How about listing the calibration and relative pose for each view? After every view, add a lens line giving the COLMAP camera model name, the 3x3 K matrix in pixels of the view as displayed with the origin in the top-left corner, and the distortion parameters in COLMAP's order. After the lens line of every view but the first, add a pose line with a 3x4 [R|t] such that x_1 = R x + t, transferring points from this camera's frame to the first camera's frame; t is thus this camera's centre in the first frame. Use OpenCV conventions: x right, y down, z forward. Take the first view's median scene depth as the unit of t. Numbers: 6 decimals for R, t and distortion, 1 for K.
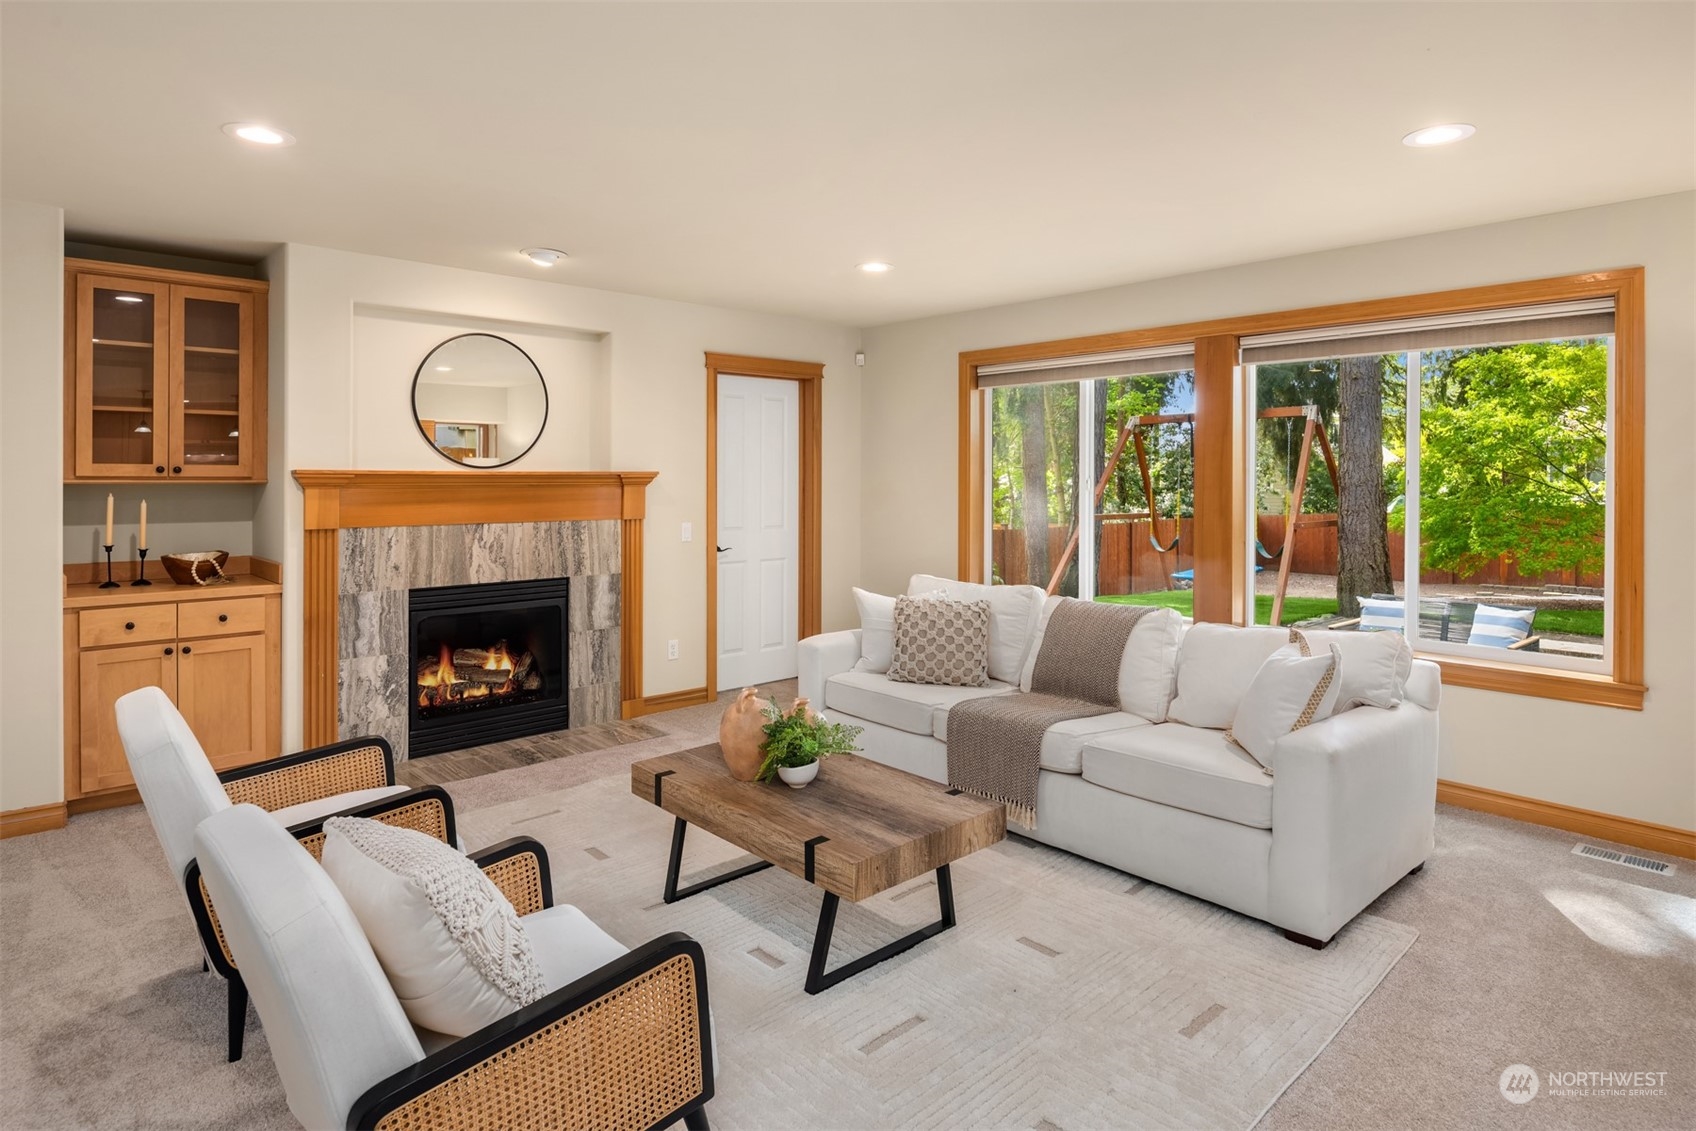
lens RADIAL K [[920.4, 0, 874.6], [0, 920.4, 486.4], [0, 0, 1]] dist [0.004408, -0.003417]
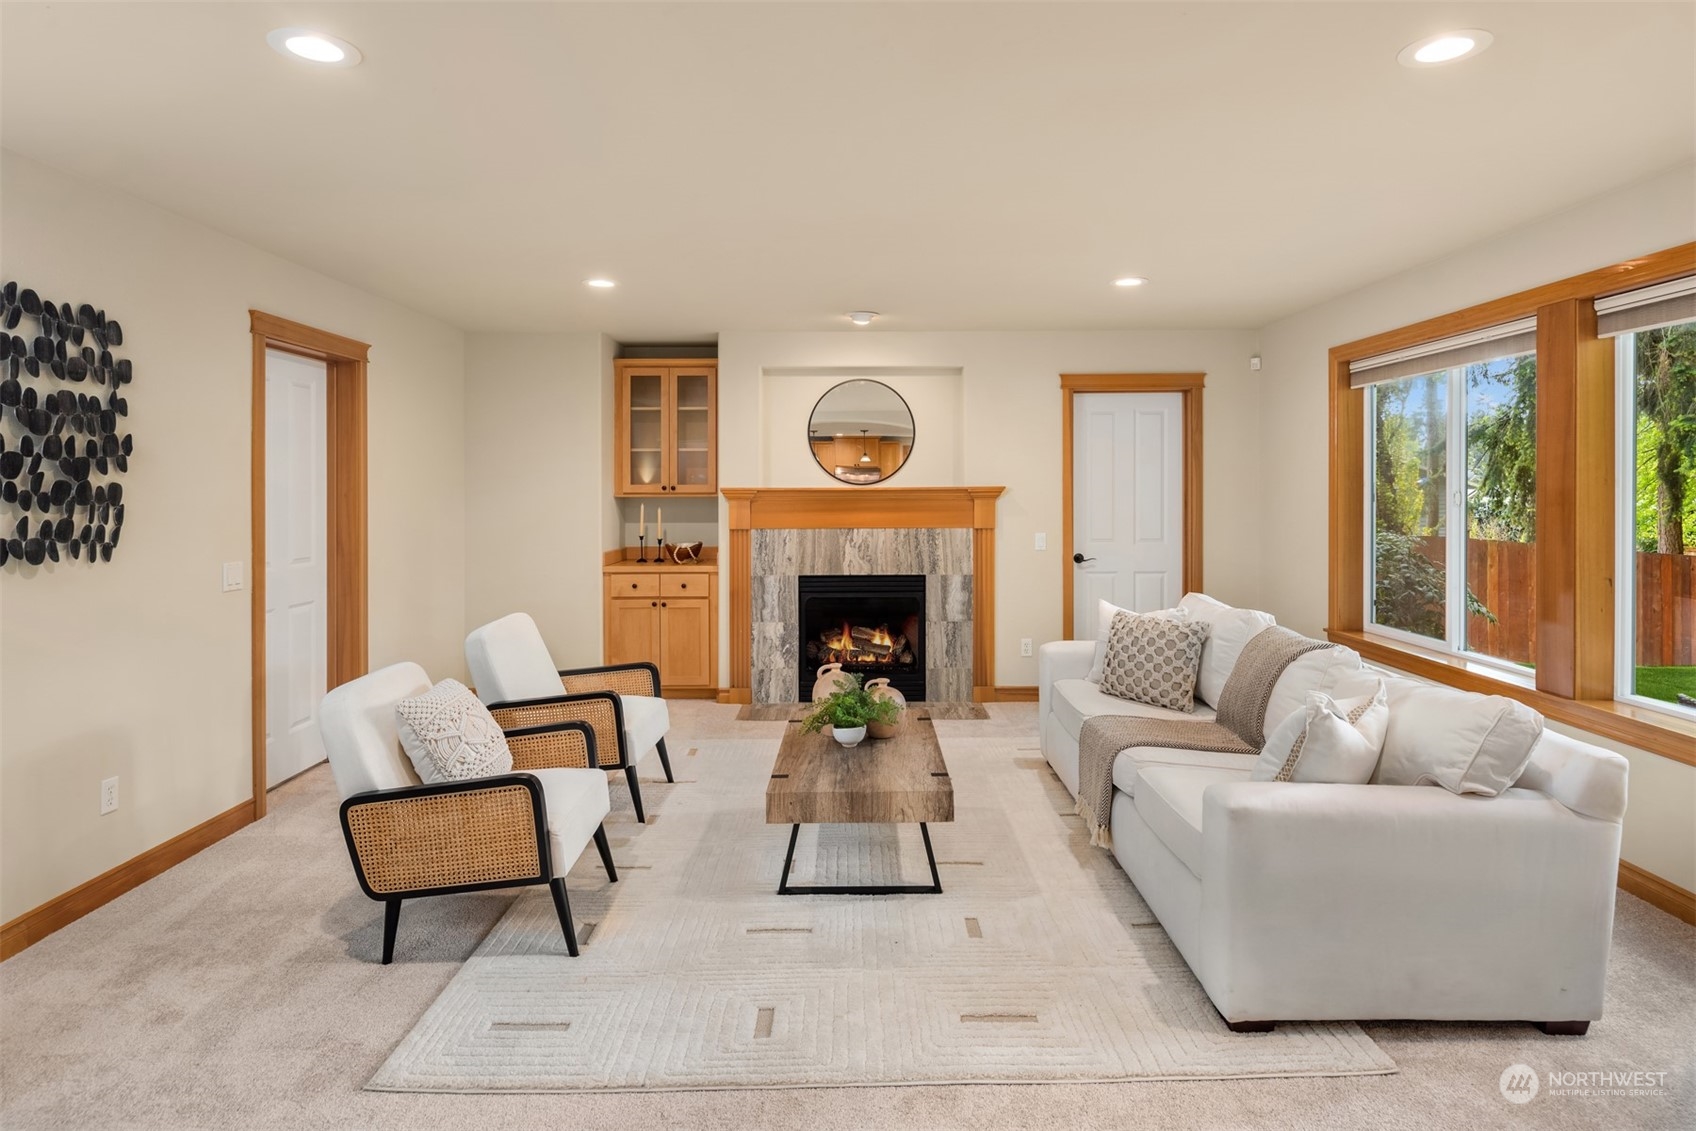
lens RADIAL K [[920.4, 0, 857.6], [0, 920.4, 496.1], [0, 0, 1]] dist [0.004408, -0.003417]
pose [[0.741906, 0.001408, -0.670502, 0.444389], [-0.000999, 0.999999, 0.000994, -0.005767], [0.670503, -0.000067, 0.741907, 0.056354]]
